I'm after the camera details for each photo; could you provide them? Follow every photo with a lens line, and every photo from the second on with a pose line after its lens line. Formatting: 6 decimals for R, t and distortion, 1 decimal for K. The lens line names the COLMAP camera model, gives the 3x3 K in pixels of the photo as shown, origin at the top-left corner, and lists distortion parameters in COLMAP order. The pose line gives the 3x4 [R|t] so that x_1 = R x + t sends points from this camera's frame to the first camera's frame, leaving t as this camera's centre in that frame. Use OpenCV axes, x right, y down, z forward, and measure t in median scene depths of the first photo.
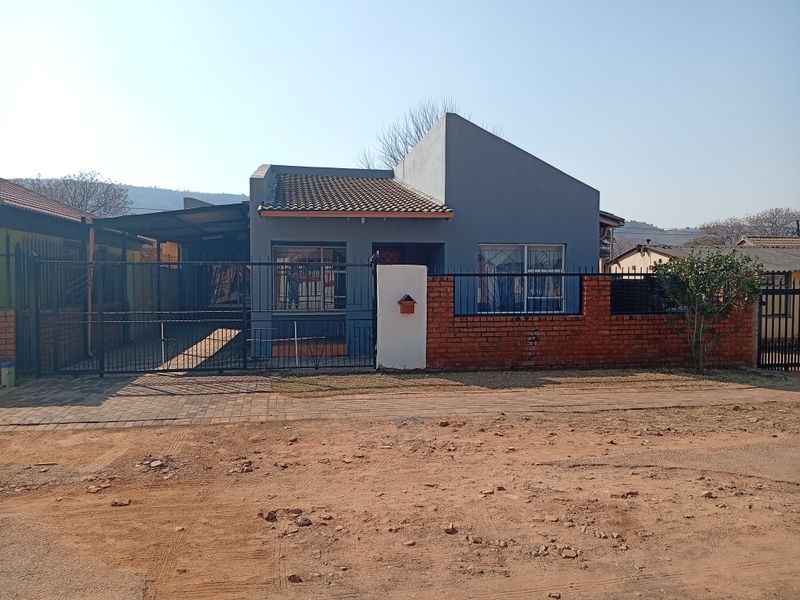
lens RADIAL K [[642.7, 0, 409.2], [0, 642.7, 296.1], [0, 0, 1]] dist [0.091081, -0.225416]
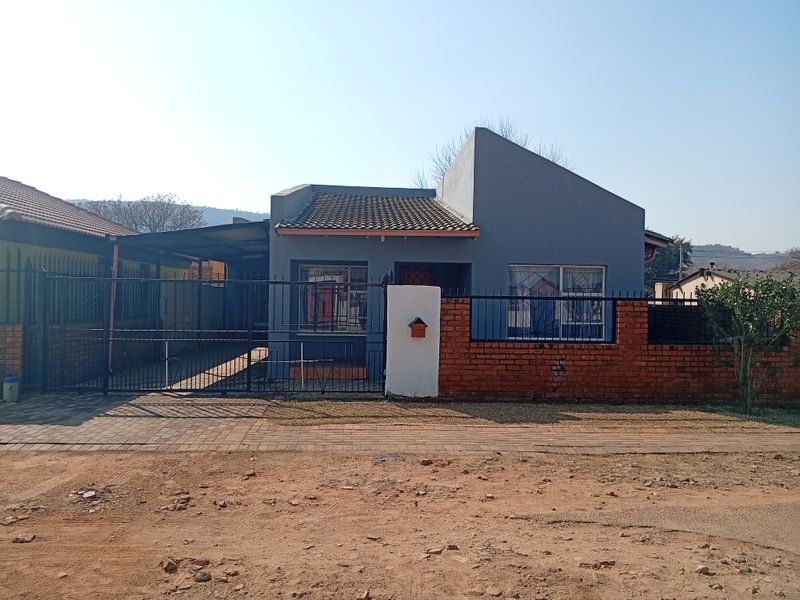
lens RADIAL K [[638.3, 0, 410.0], [0, 638.3, 292.5], [0, 0, 1]] dist [0.048220, -0.112819]
pose [[0.992712, 0.015015, -0.119574, 0.099363], [-0.019613, 0.999109, -0.037370, -0.003583], [0.118907, 0.039443, 0.992122, 0.075468]]
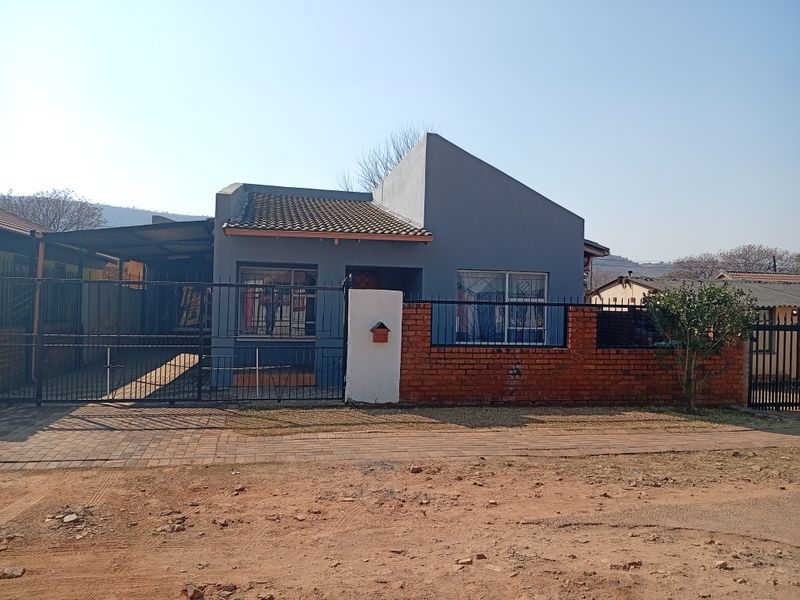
lens RADIAL K [[638.3, 0, 410.0], [0, 638.3, 292.5], [0, 0, 1]] dist [0.048220, -0.112819]
pose [[0.999164, 0.023301, 0.033589, 0.007600], [-0.021658, 0.998589, -0.048491, -0.001113], [-0.034671, 0.047723, 0.998259, 0.085405]]
